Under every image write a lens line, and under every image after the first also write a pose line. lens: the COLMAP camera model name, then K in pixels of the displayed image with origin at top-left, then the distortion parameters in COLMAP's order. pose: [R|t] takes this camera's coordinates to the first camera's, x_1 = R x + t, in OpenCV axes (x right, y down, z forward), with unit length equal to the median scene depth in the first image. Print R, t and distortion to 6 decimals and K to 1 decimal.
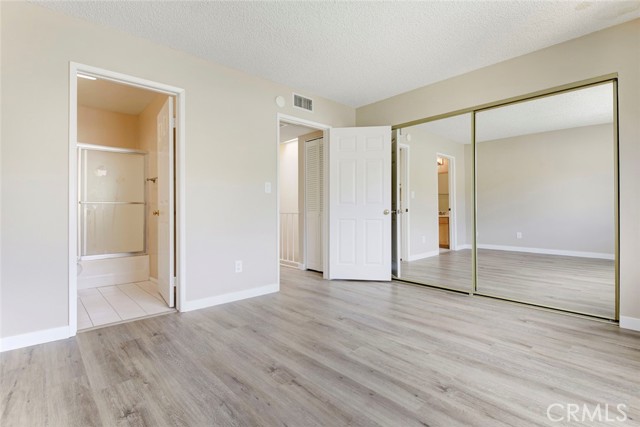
lens RADIAL K [[294.2, 0, 321.0], [0, 294.2, 209.9], [0, 0, 1]] dist [-0.001367, -0.000479]
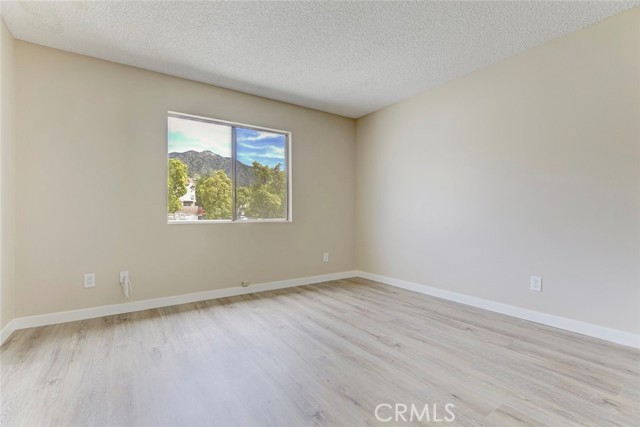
lens RADIAL K [[288.1, 0, 318.3], [0, 288.1, 215.7], [0, 0, 1]] dist [0.000430, 0.000003]
pose [[-0.987162, 0.005893, 0.159616, -0.030802], [0.007012, 0.999955, 0.006445, -0.006986], [-0.159570, 0.007482, -0.987158, 2.158503]]
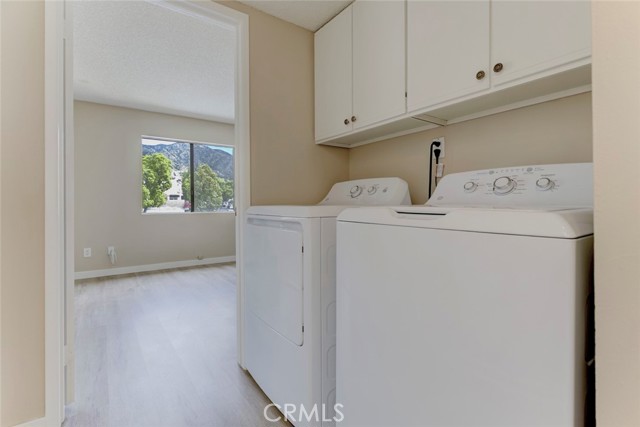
lens RADIAL K [[294.2, 0, 321.0], [0, 294.2, 209.9], [0, 0, 1]] dist [-0.001367, -0.000479]
pose [[-0.992002, 0.009308, 0.125876, -0.659452], [0.010611, 0.999897, 0.009685, 0.001372], [-0.125773, 0.010943, -0.991999, 2.853571]]
